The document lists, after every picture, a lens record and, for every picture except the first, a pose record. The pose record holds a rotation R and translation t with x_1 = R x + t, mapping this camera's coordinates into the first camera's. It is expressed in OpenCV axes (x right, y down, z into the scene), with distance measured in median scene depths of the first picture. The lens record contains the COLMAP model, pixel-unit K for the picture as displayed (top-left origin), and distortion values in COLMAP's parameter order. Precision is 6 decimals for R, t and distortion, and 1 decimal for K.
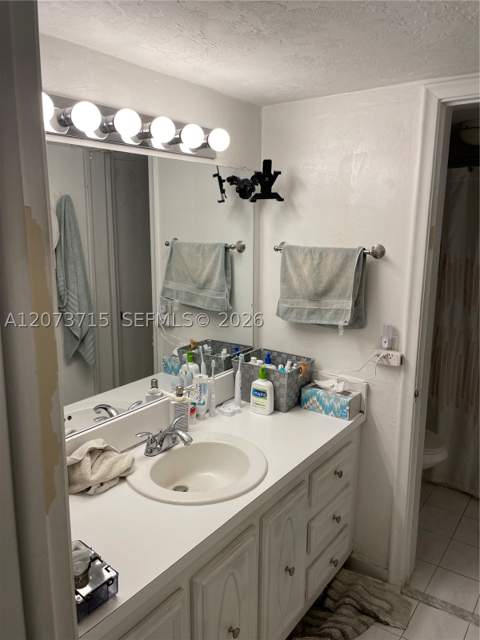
lens RADIAL K [[485.0, 0, 238.9], [0, 485.0, 320.6], [0, 0, 1]] dist [0.075184, -0.106302]
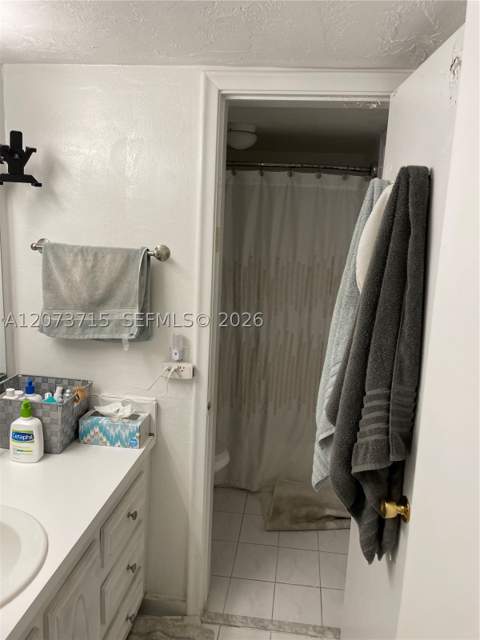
lens RADIAL K [[485.0, 0, 247.0], [0, 485.0, 315.4], [0, 0, 1]] dist [0.075184, -0.106302]
pose [[0.866167, -0.052609, 0.496979, -0.025849], [0.057456, 0.998333, 0.005543, -0.023386], [-0.496442, 0.023754, 0.867745, 0.152707]]
